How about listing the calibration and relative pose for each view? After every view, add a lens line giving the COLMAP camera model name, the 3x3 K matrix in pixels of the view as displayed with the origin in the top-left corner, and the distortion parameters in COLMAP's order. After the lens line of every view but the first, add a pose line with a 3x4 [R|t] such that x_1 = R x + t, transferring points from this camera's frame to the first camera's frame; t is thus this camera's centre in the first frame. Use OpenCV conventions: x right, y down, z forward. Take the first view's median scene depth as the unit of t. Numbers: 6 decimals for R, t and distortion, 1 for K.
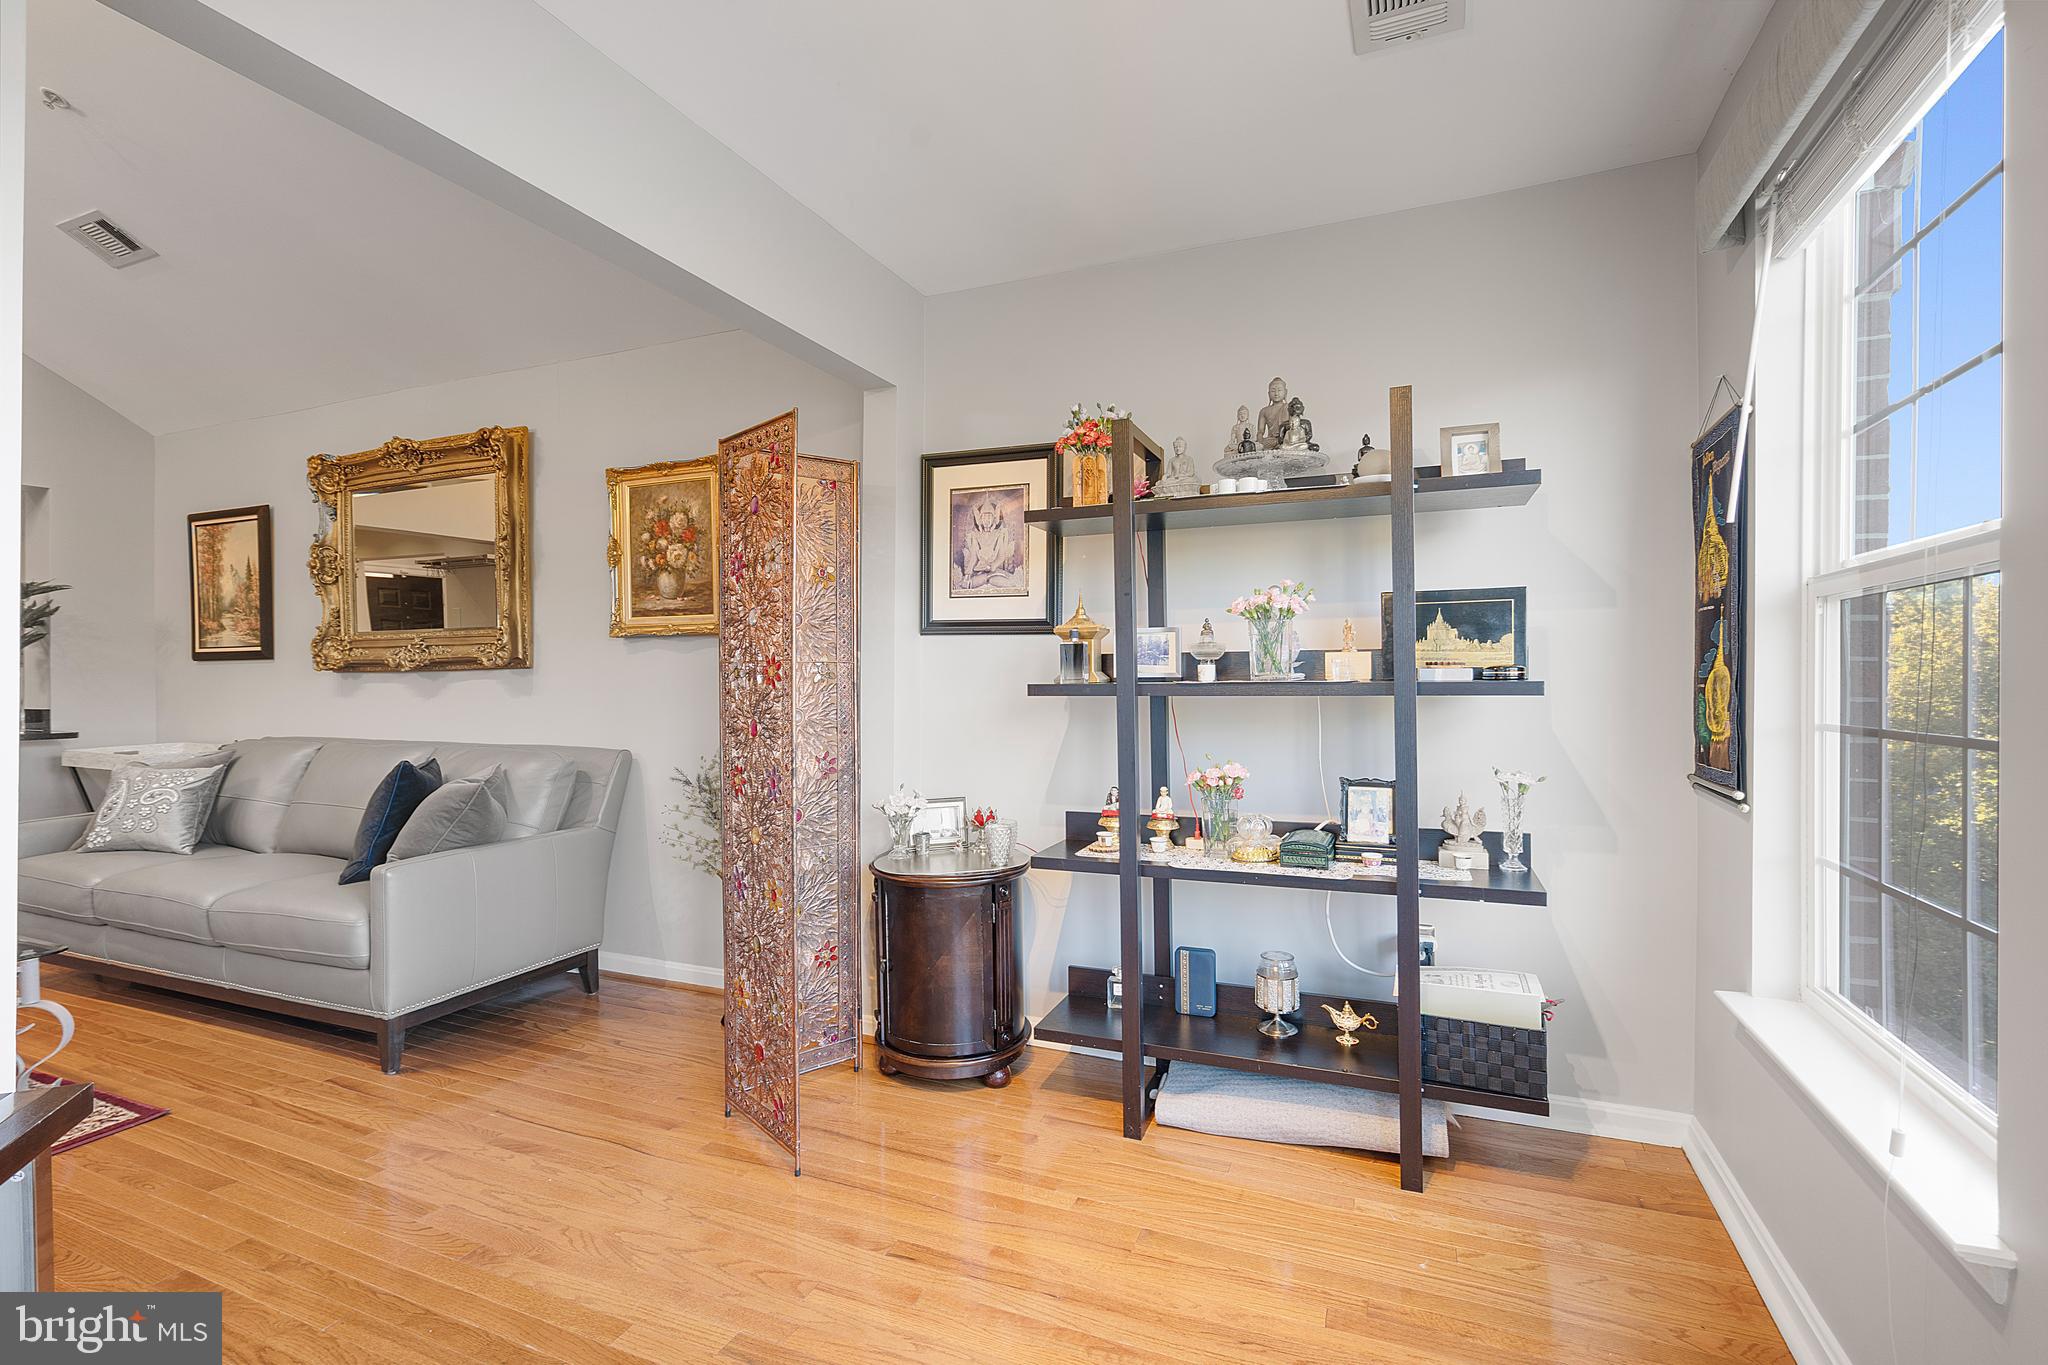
lens RADIAL K [[936.5, 0, 1013.8], [0, 936.5, 684.2], [0, 0, 1]] dist [-0.001137, 0.001044]
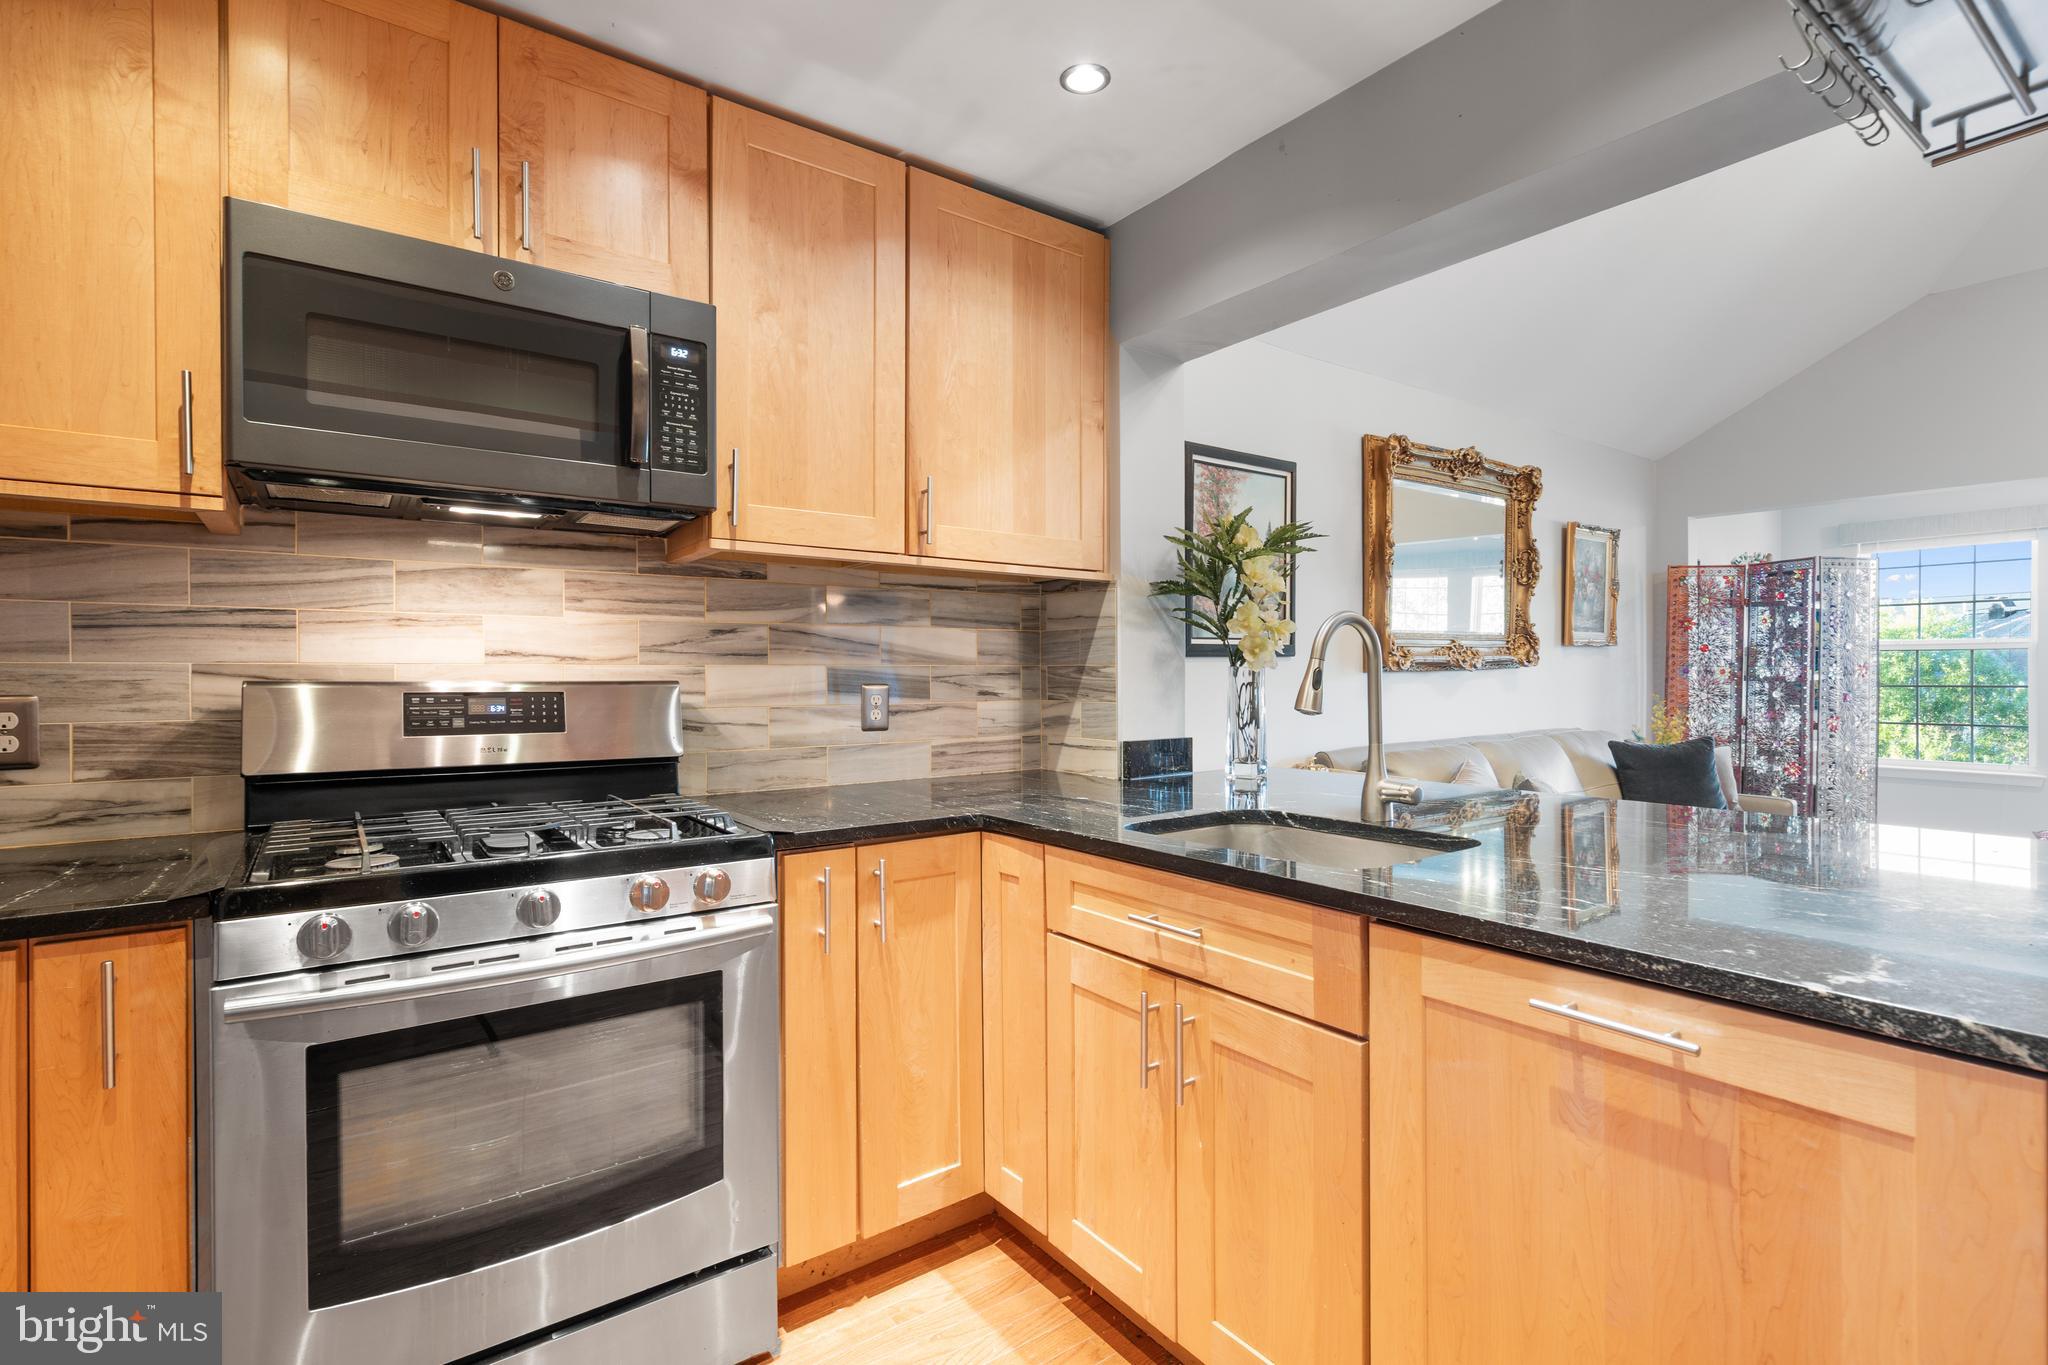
lens RADIAL K [[936.5, 0, 1017.6], [0, 936.5, 680.7], [0, 0, 1]] dist [-0.001137, 0.001044]
pose [[0.517682, -0.013707, 0.855463, -1.800210], [0.010854, 0.999896, 0.009453, -0.016203], [-0.855504, 0.004392, 0.517777, 0.881657]]
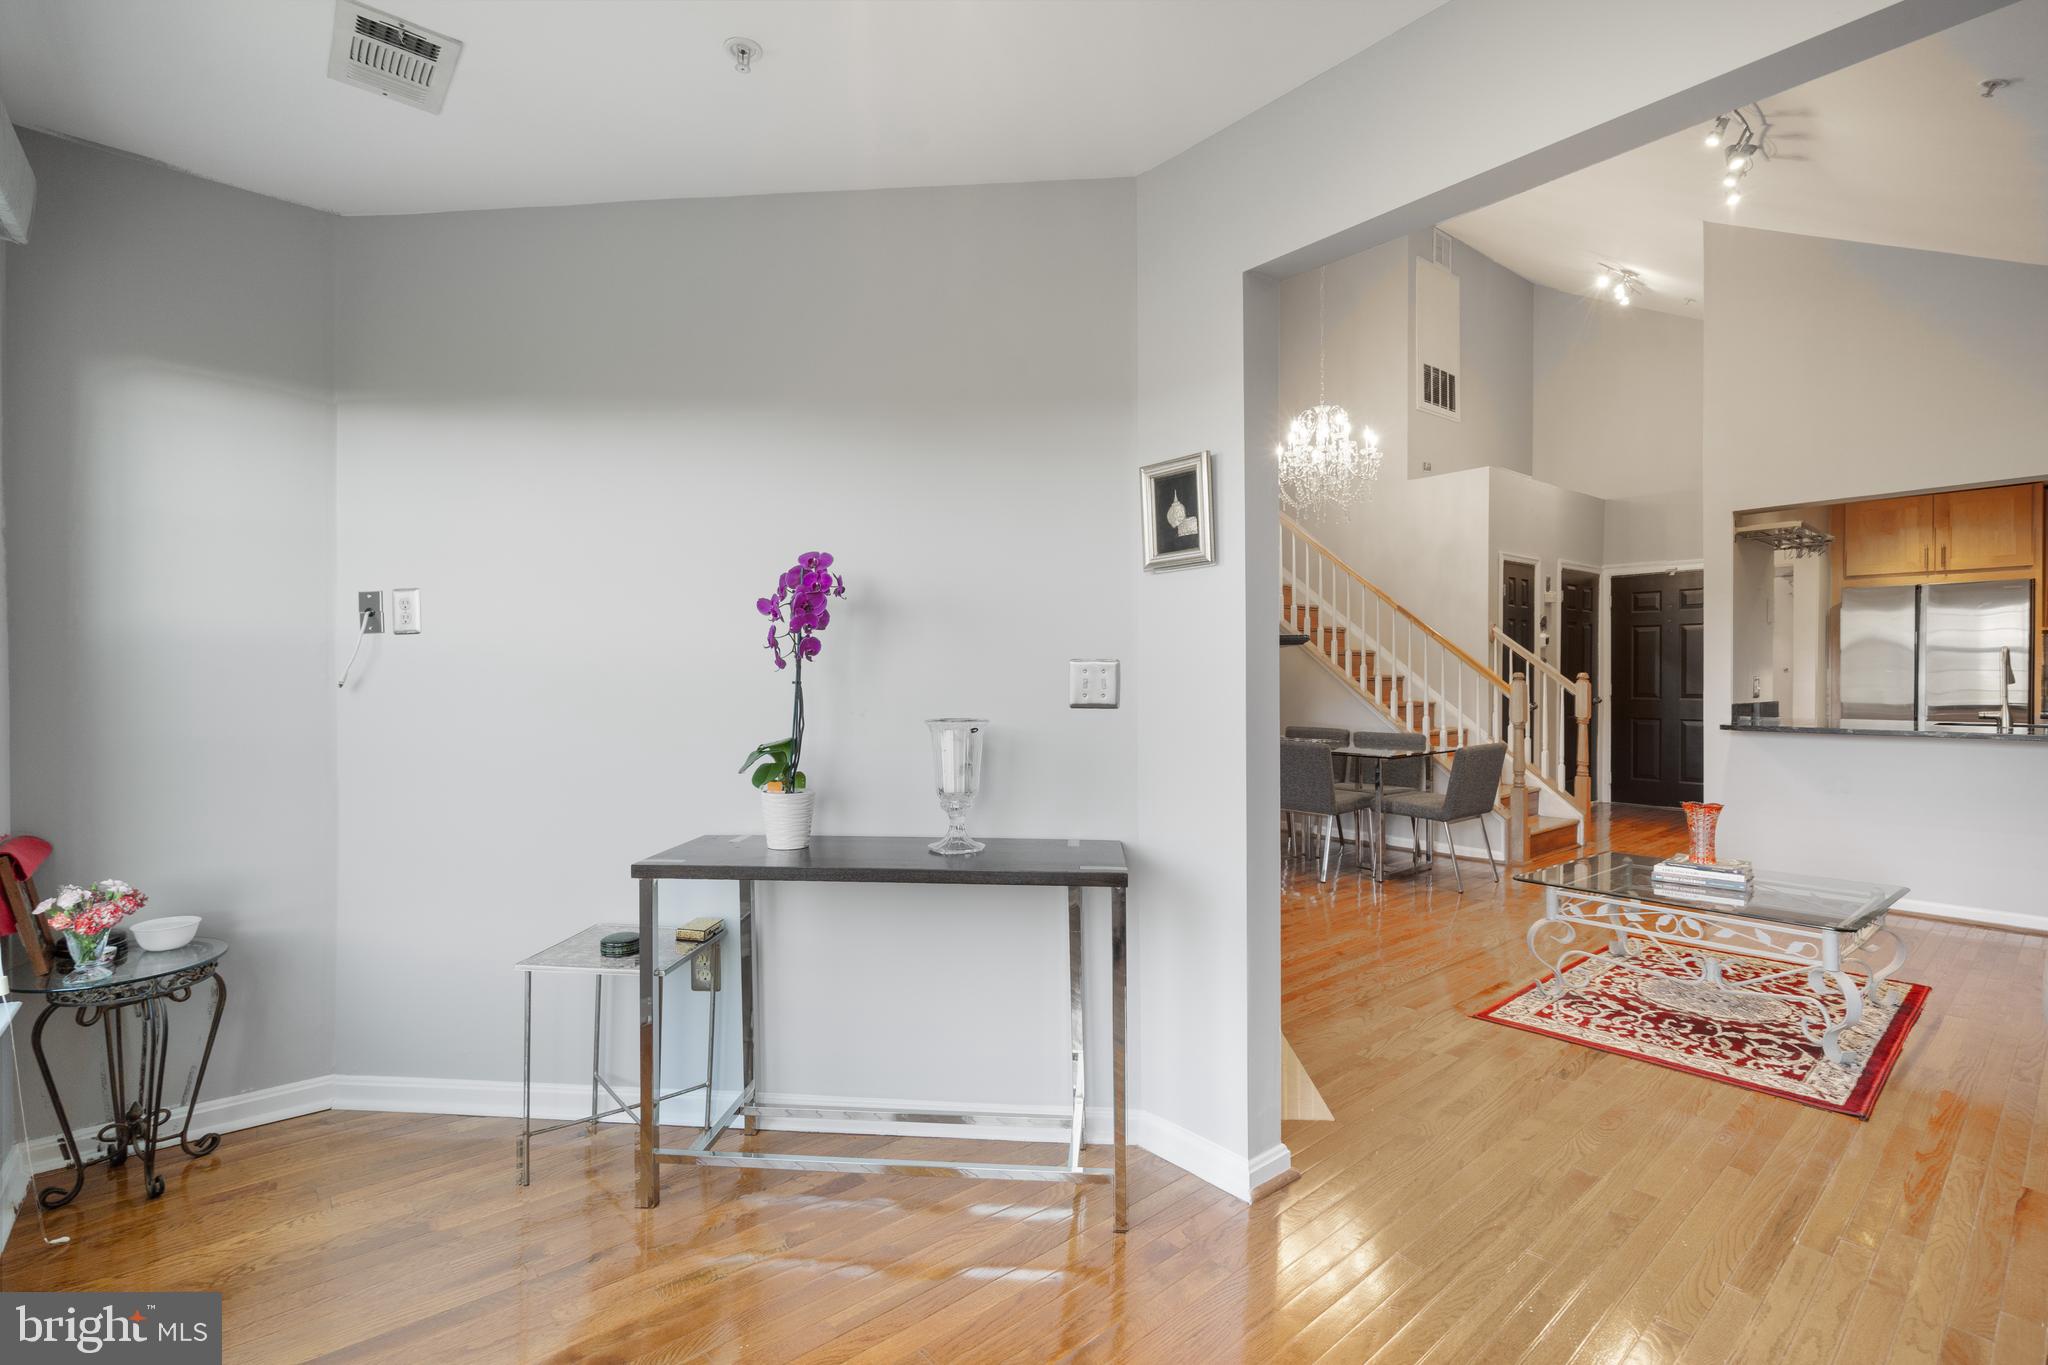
lens RADIAL K [[936.5, 0, 1013.8], [0, 936.5, 677.3], [0, 0, 1]] dist [-0.001137, 0.001044]
pose [[-0.454445, -0.000460, -0.890775, 0.241861], [-0.004052, 0.999991, 0.001551, -0.002623], [0.890766, 0.004314, -0.454442, 0.410586]]
